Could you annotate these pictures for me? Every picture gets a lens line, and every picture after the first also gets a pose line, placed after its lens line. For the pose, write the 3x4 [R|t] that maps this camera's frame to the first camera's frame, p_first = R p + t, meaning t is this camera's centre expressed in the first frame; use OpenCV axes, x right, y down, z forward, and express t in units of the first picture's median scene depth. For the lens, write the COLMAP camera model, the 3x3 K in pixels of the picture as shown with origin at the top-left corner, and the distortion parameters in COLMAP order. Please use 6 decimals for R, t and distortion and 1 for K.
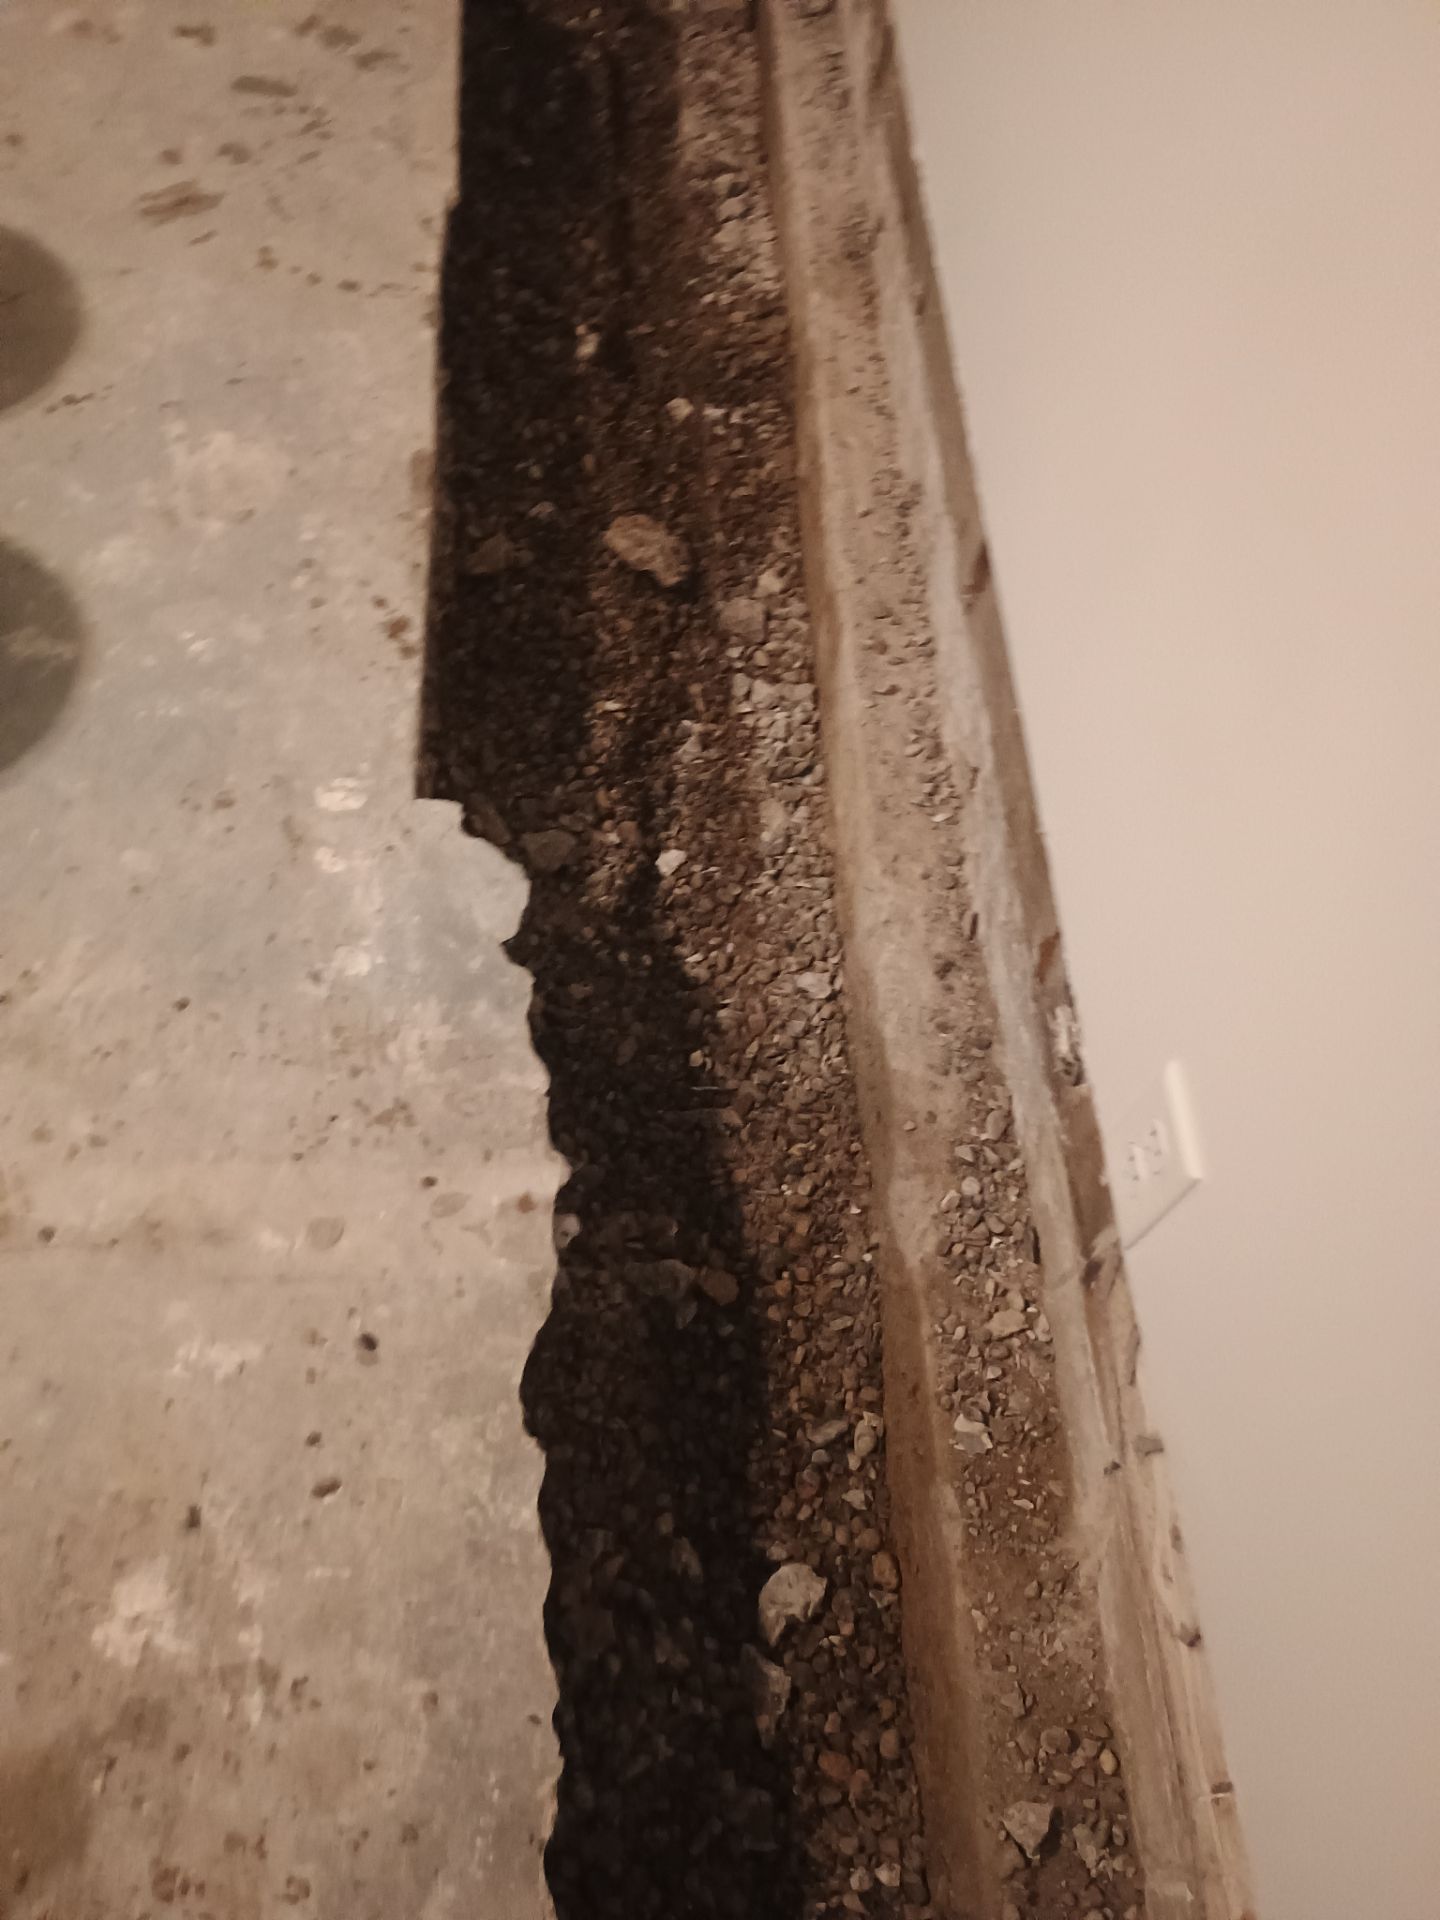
lens RADIAL K [[1612.0, 0, 720.0], [0, 1612.0, 960.0], [0, 0, 1]] dist [0.005106, -0.057269]
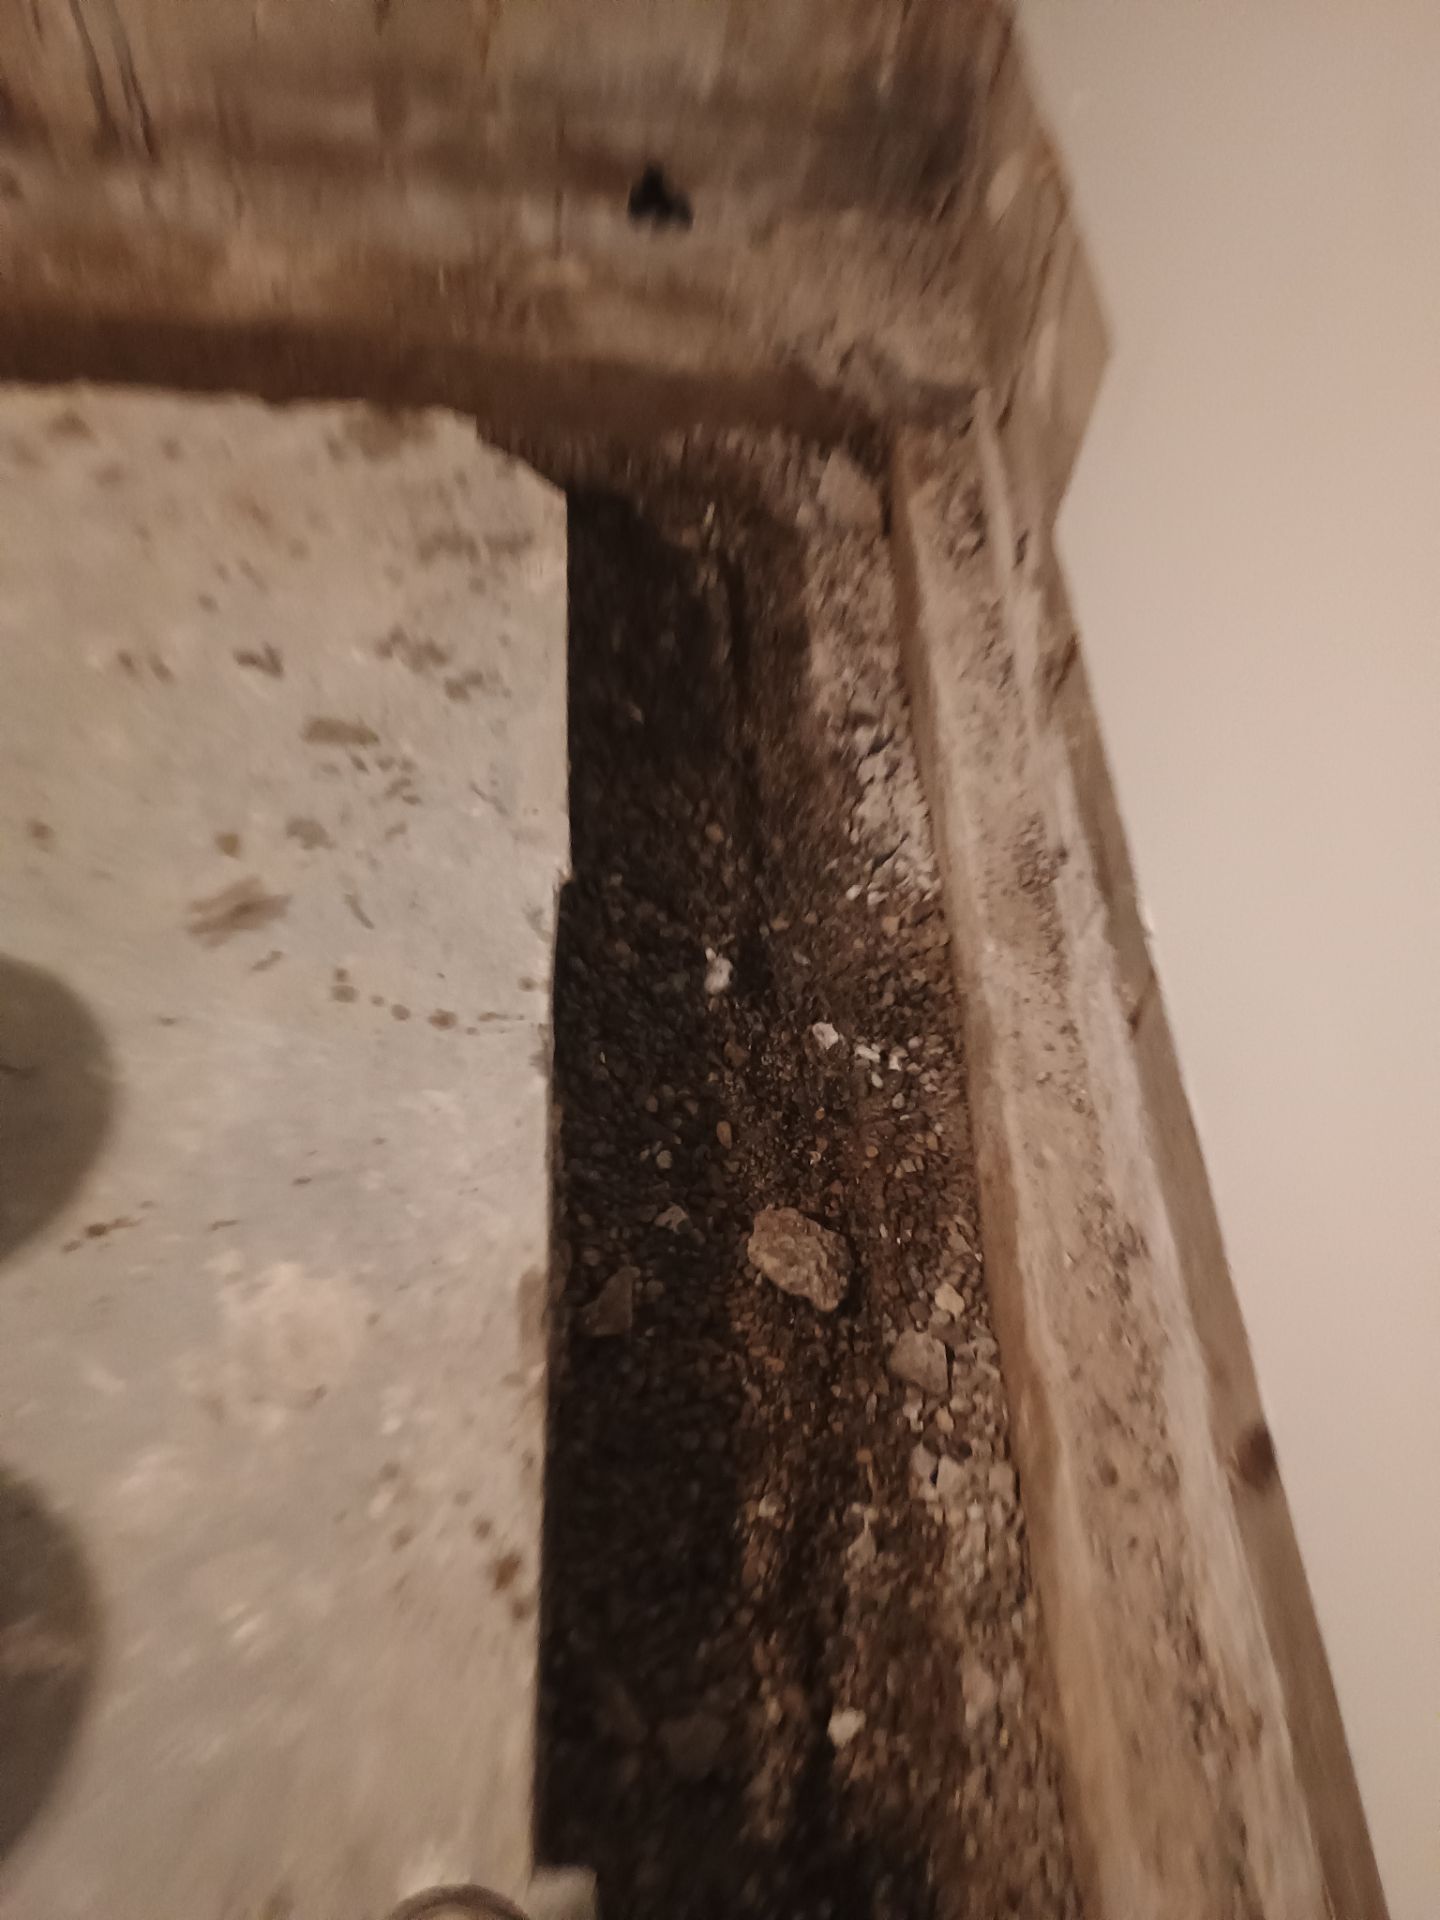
lens RADIAL K [[1604.7, 0, 759.3], [0, 1604.7, 958.0], [0, 0, 1]] dist [0.057135, -0.102603]
pose [[0.999460, -0.020672, -0.025551, -0.042116], [0.018136, 0.995235, -0.095806, -0.338263], [0.027410, 0.095291, 0.995072, 0.163254]]
